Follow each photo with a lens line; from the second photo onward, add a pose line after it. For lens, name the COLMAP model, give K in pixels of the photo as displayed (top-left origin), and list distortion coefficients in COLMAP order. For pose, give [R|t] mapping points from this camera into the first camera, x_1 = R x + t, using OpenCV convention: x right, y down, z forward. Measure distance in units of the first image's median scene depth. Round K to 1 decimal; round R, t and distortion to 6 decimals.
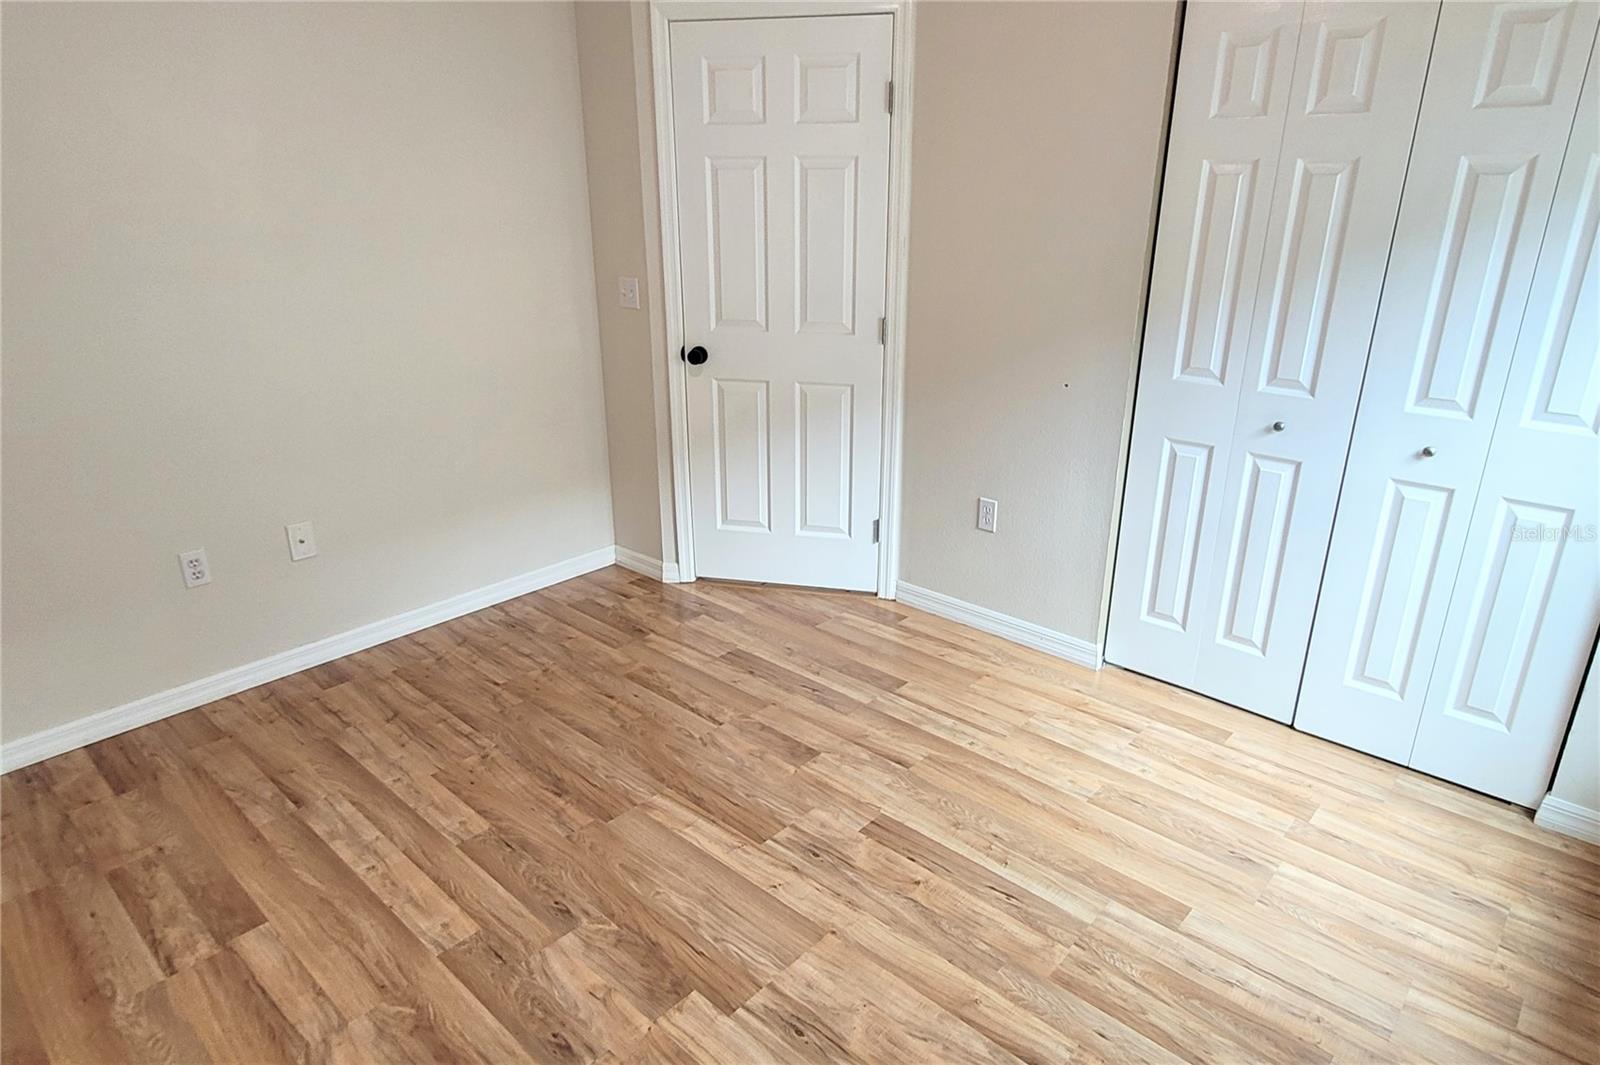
lens RADIAL K [[945.6, 0, 809.9], [0, 945.6, 537.2], [0, 0, 1]] dist [0.008107, -0.006006]
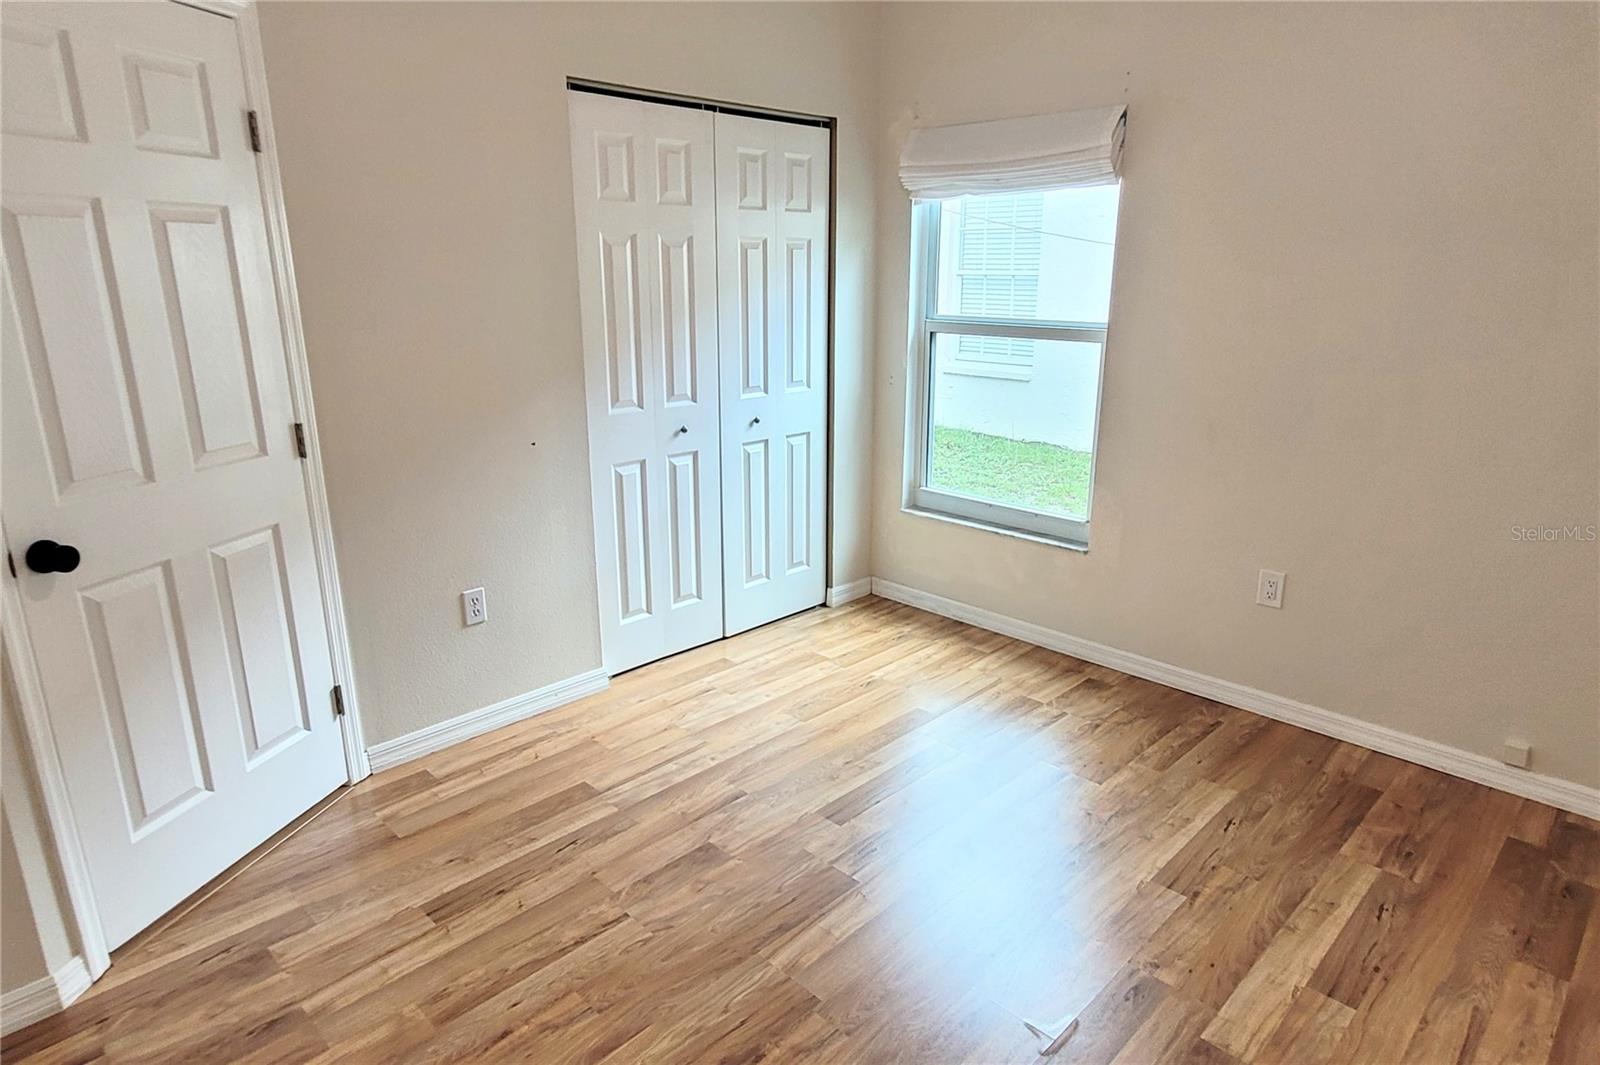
lens RADIAL K [[945.6, 0, 809.2], [0, 945.6, 529.7], [0, 0, 1]] dist [0.008107, -0.006006]
pose [[0.041058, -0.275869, 0.960318, -0.753989], [0.343835, 0.906327, 0.245658, -0.234814], [-0.938132, 0.320105, 0.132065, 0.645243]]
